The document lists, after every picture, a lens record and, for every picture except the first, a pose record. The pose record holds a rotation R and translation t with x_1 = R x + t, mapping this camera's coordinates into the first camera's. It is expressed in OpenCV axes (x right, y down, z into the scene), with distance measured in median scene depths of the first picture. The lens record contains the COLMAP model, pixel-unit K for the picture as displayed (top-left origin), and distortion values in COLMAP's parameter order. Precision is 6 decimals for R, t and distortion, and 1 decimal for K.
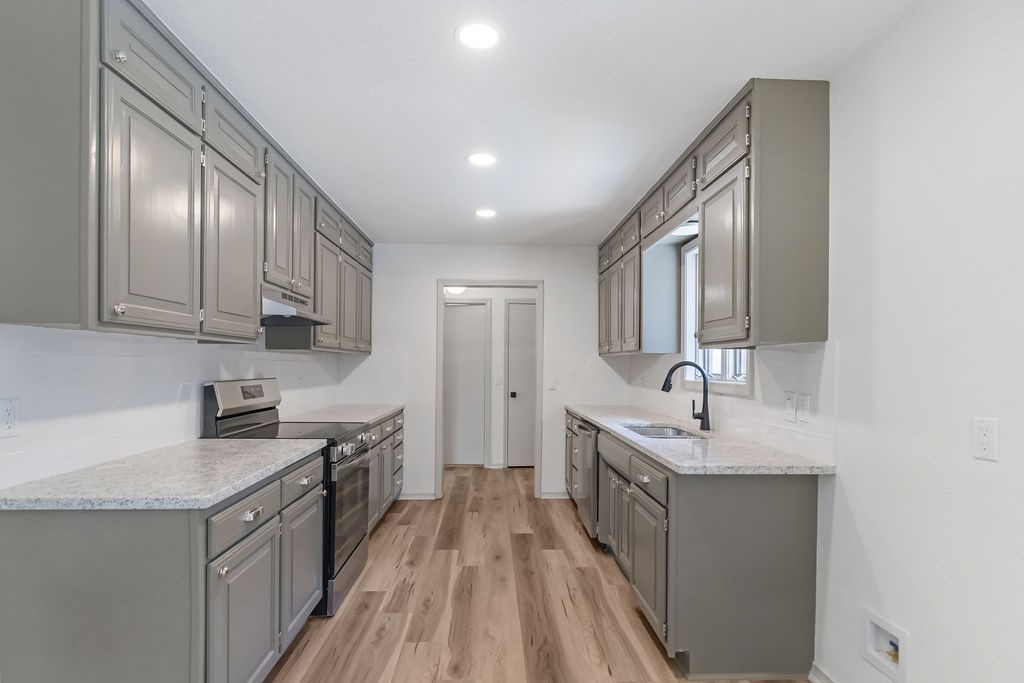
lens RADIAL K [[580.9, 0, 512.0], [0, 580.9, 341.5], [0, 0, 1]] dist [0.001366, 0.000508]
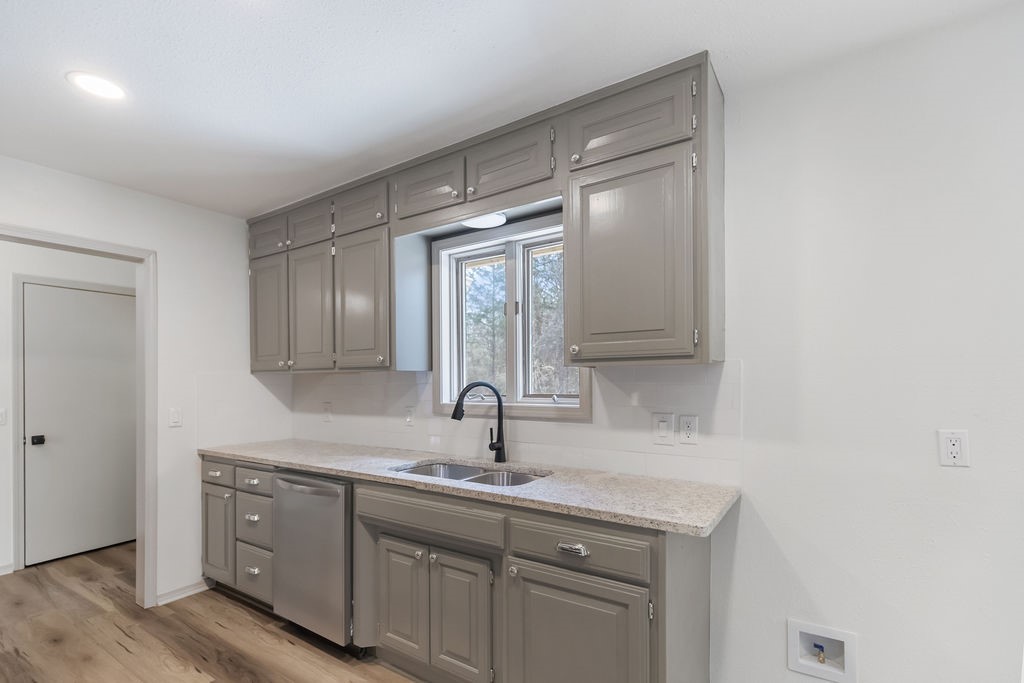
lens RADIAL K [[476.2, 0, 514.7], [0, 476.2, 371.1], [0, 0, 1]] dist [0.008892, -0.000302]
pose [[0.556587, 0.000123, 0.830789, -0.216146], [-0.021980, 0.999652, 0.014577, 0.008484], [-0.830499, -0.026374, 0.556396, 0.549322]]
